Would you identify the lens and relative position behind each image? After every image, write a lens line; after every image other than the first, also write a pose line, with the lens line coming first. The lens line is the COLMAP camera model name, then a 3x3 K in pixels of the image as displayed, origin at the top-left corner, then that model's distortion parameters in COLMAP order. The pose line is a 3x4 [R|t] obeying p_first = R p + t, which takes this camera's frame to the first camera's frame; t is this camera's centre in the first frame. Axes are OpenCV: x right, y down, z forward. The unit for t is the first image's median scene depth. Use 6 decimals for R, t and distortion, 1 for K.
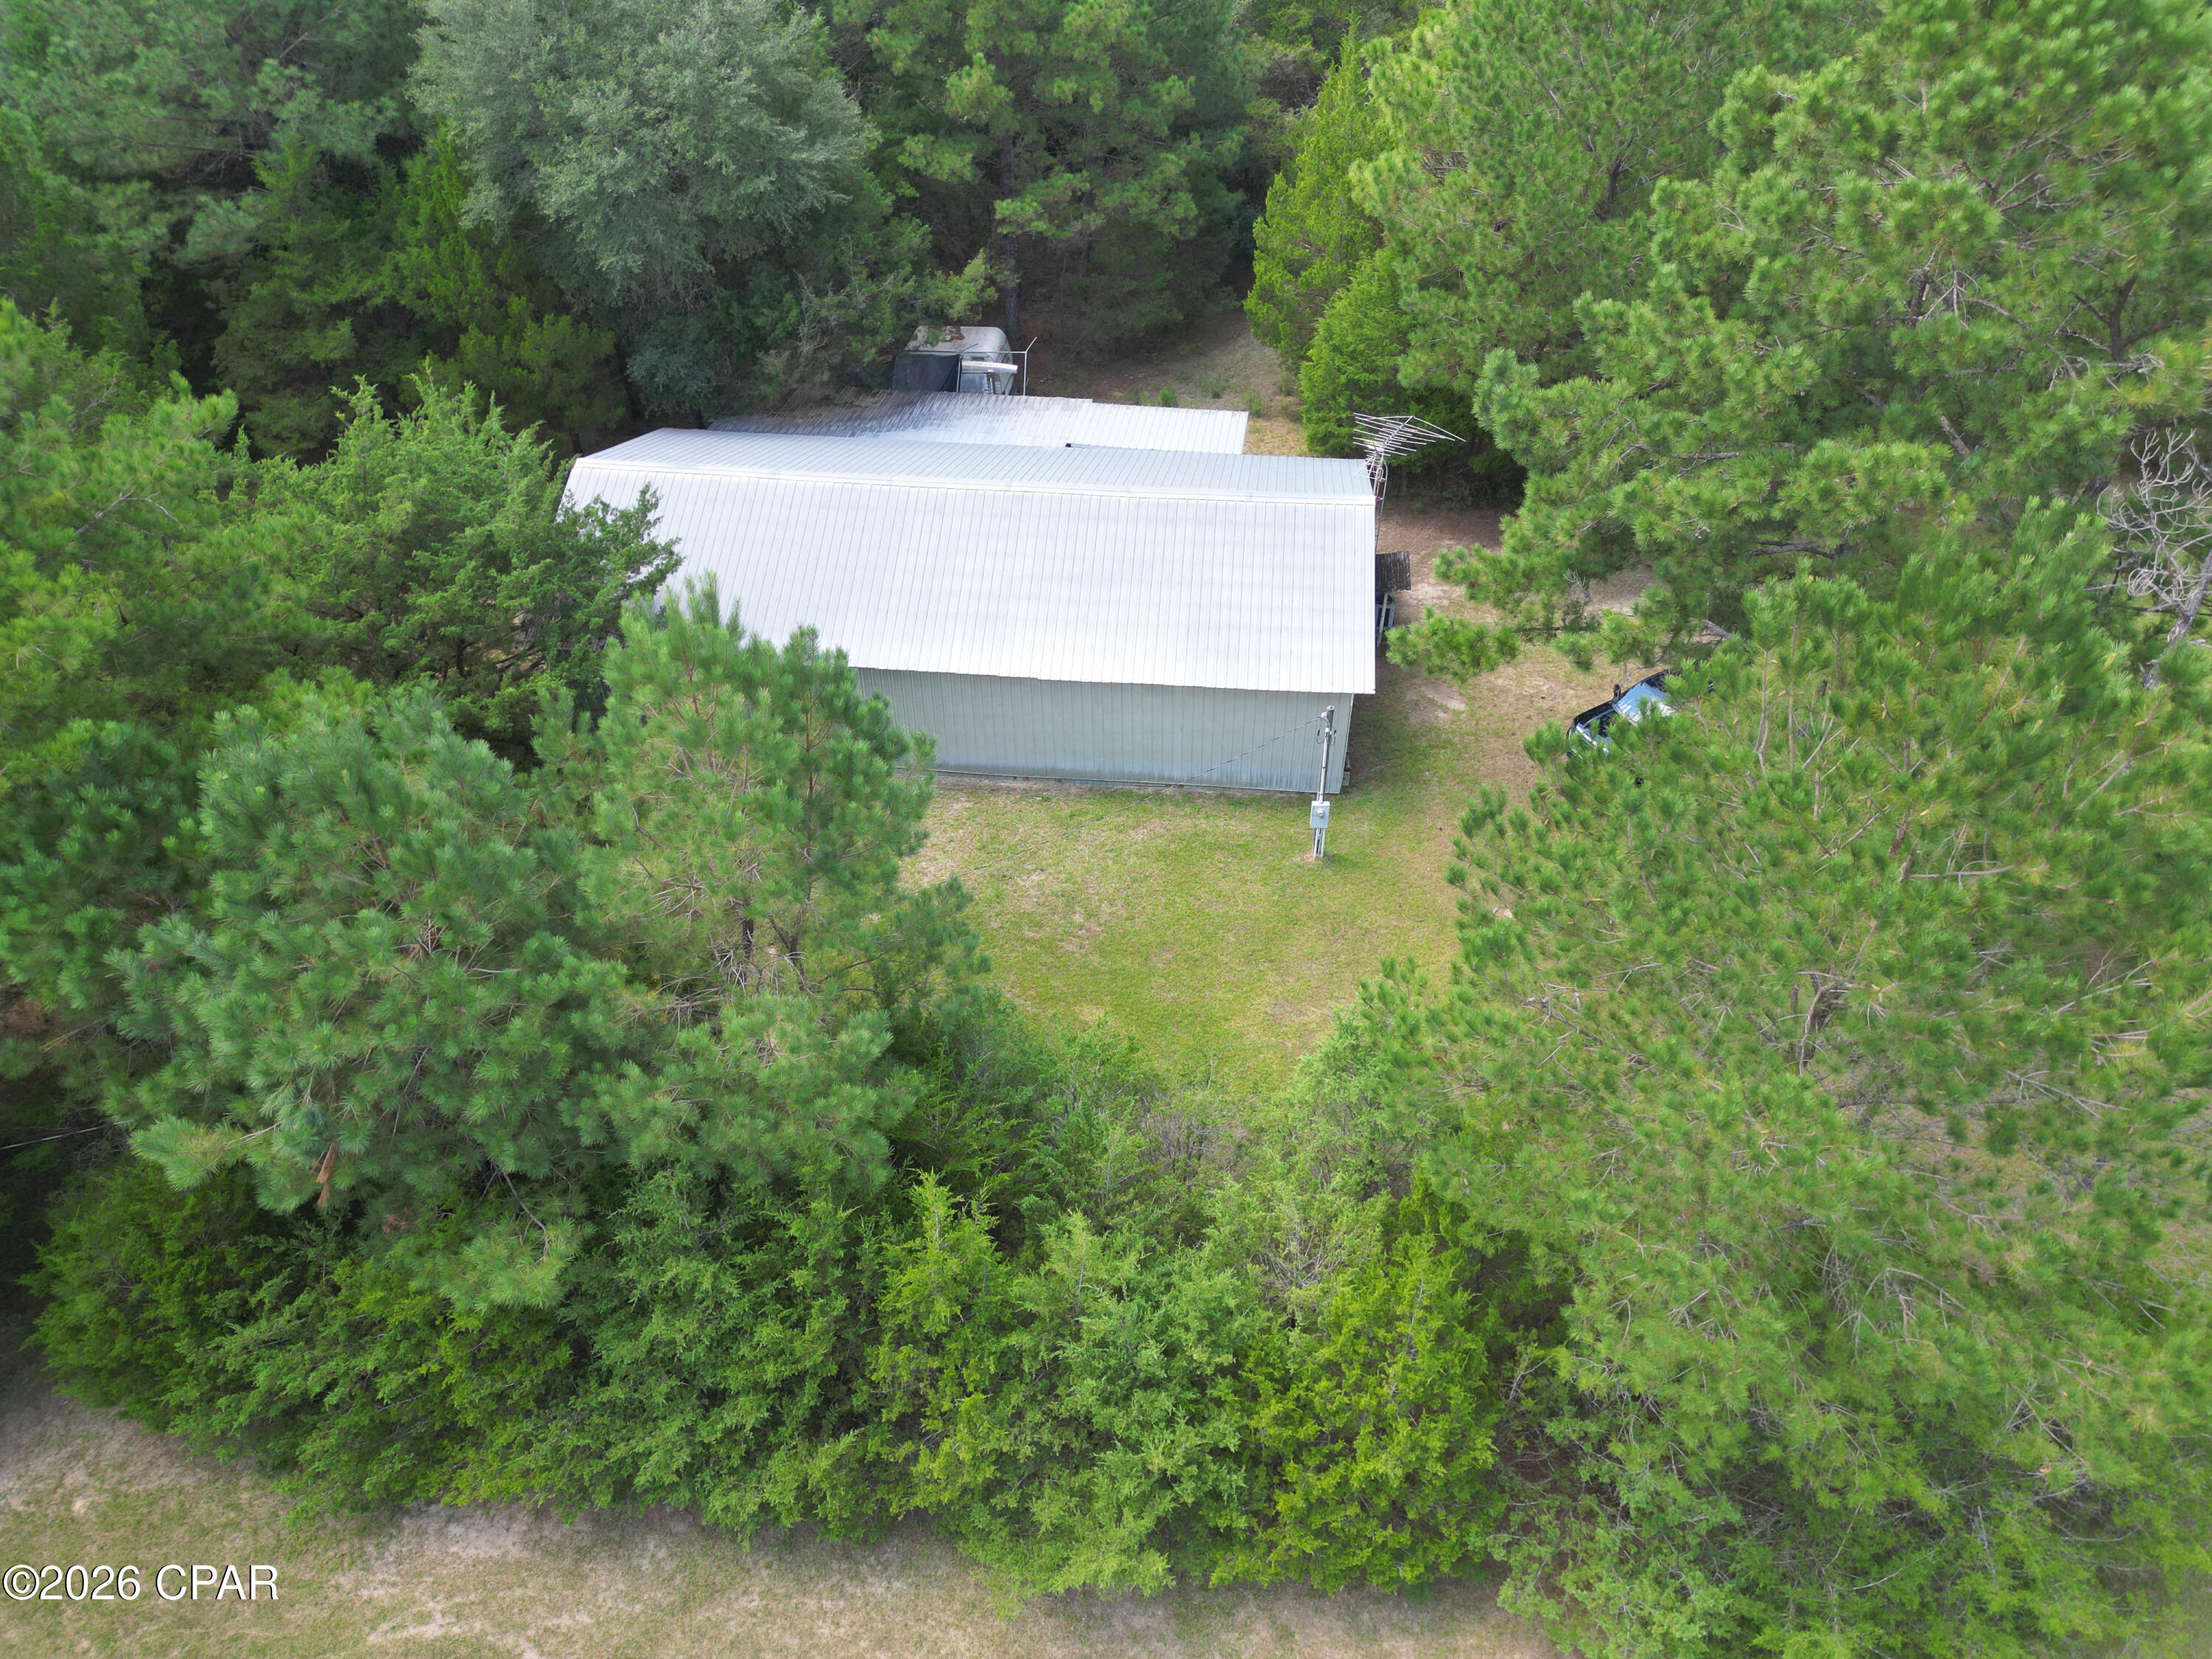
lens RADIAL K [[1525.4, 0, 1115.3], [0, 1525.4, 827.6], [0, 0, 1]] dist [0.023987, -0.002983]
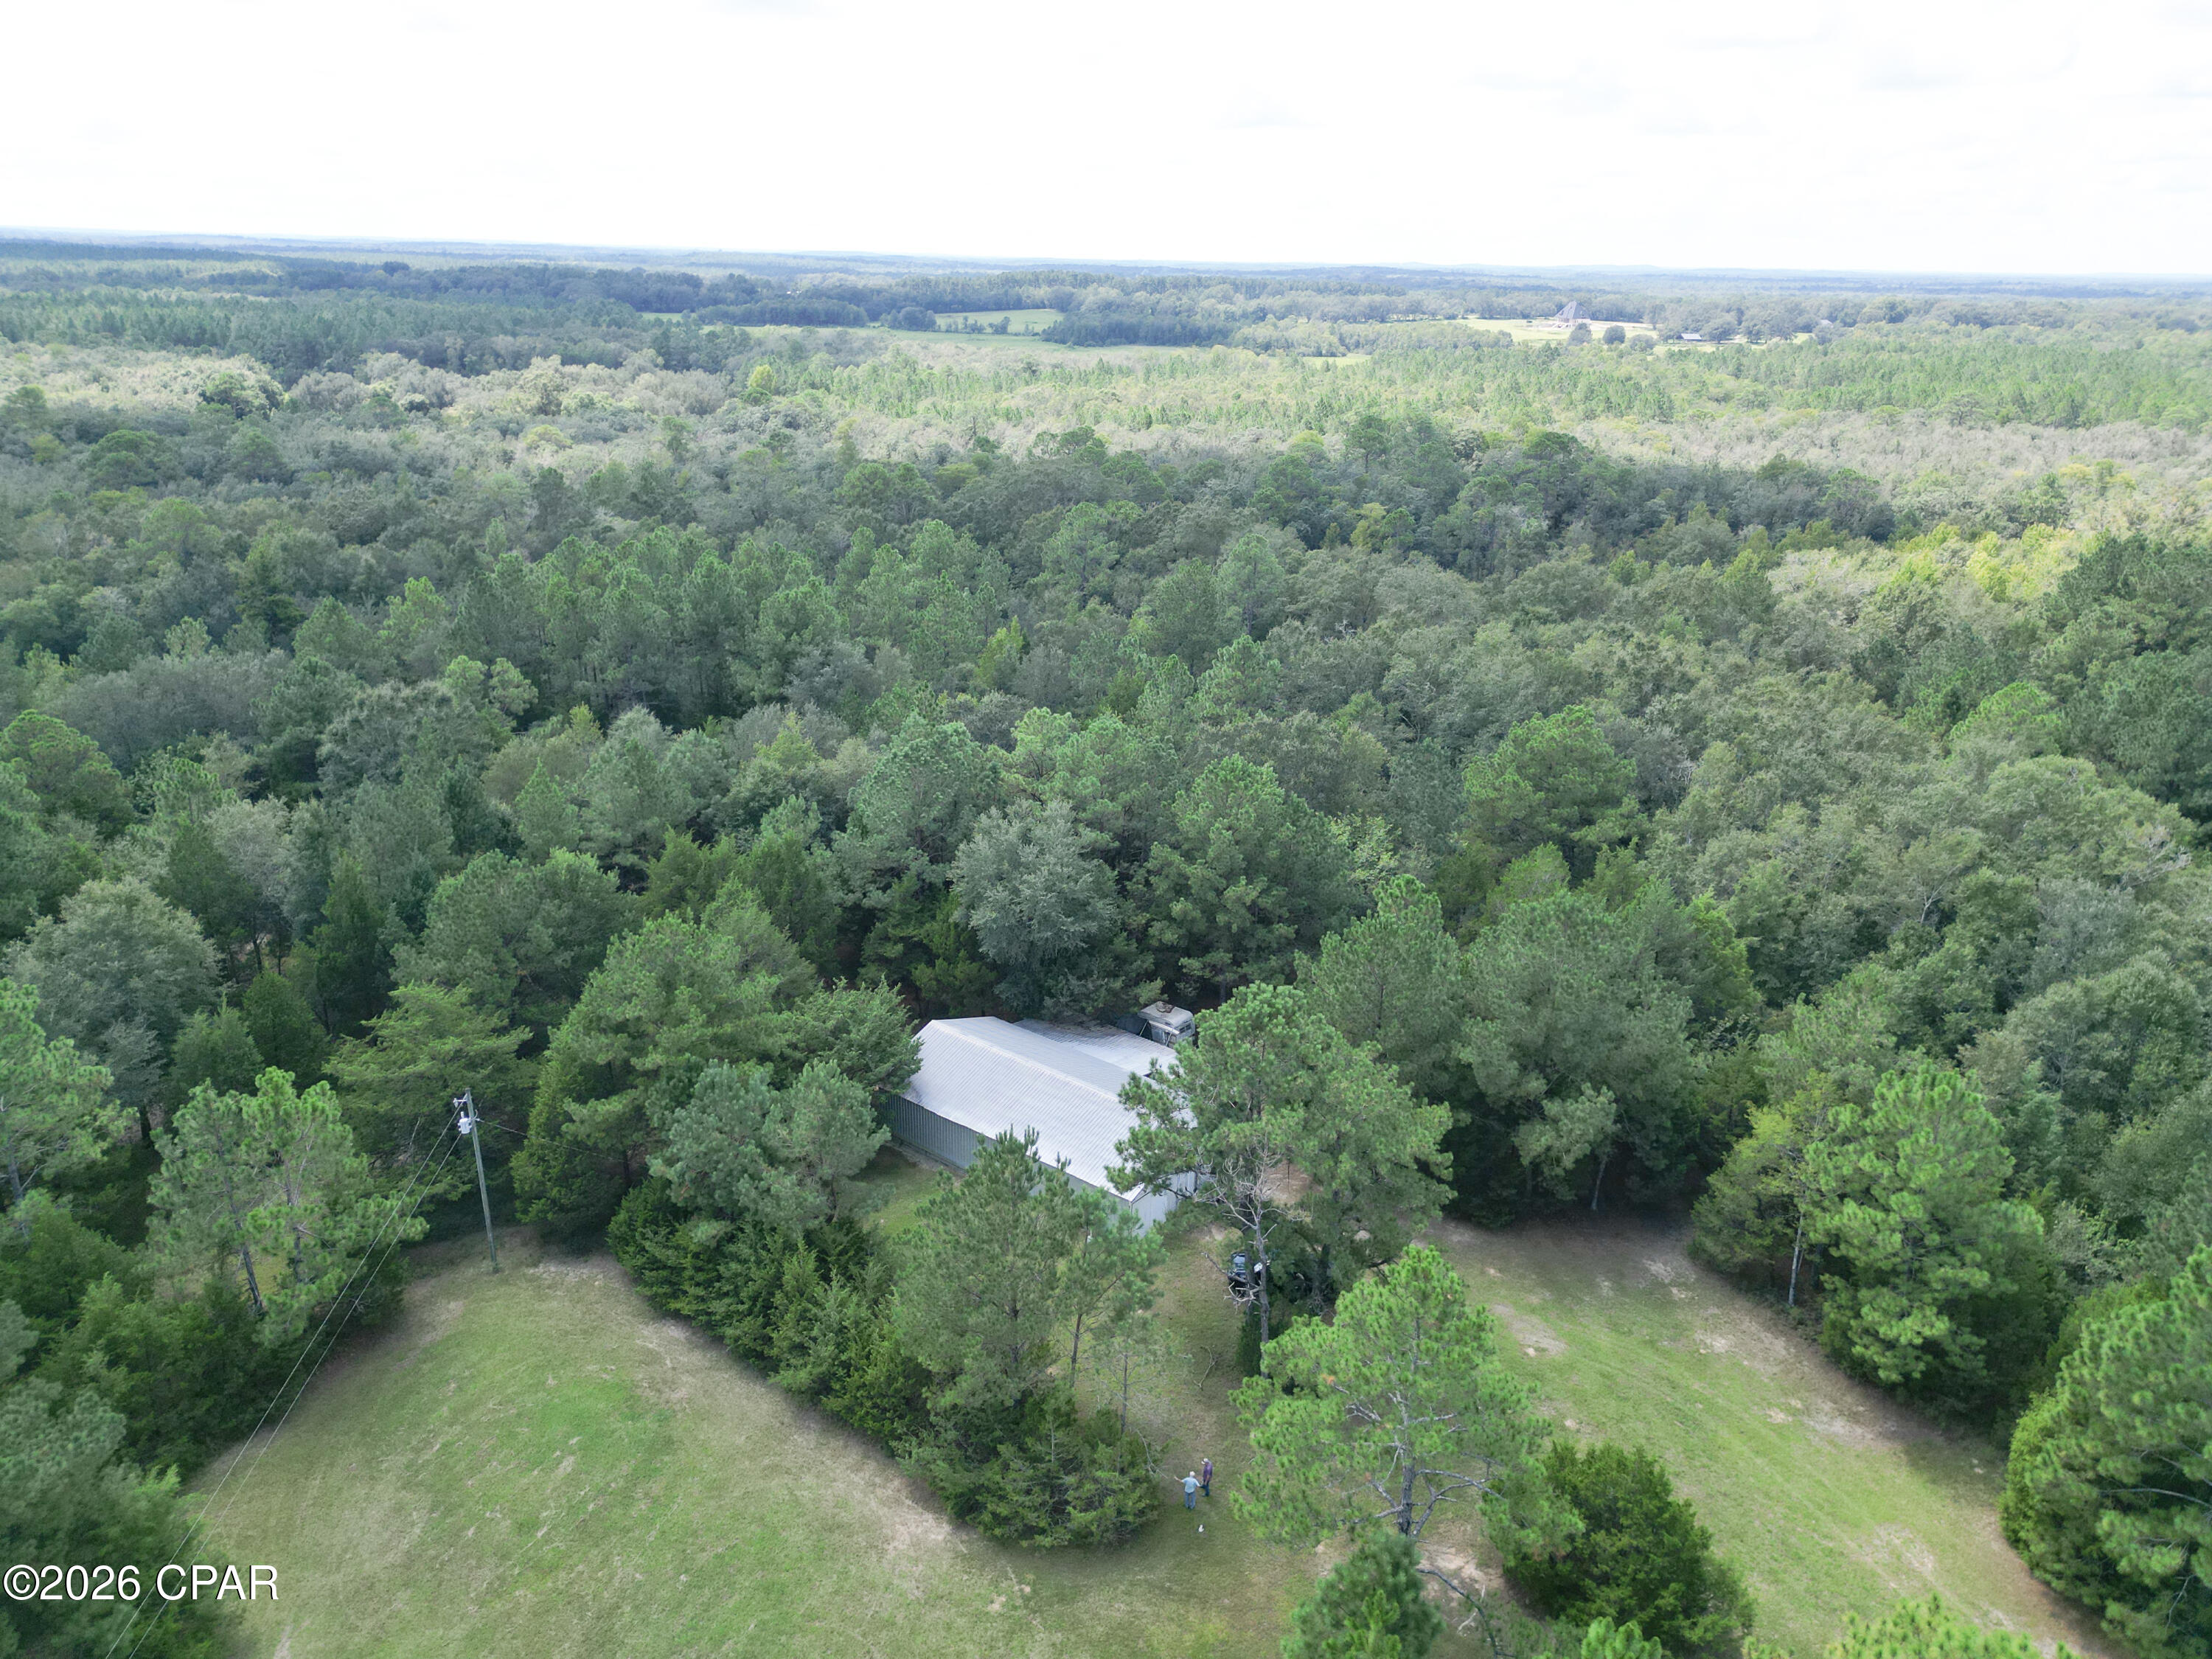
lens RADIAL K [[1525.4, 0, 1102.5], [0, 1525.4, 823.2], [0, 0, 1]] dist [0.023987, -0.002983]
pose [[0.843187, 0.178978, -0.506954, 1.437236], [-0.356091, 0.892385, -0.277214, 0.076184], [0.402783, 0.414265, 0.816180, -1.367943]]
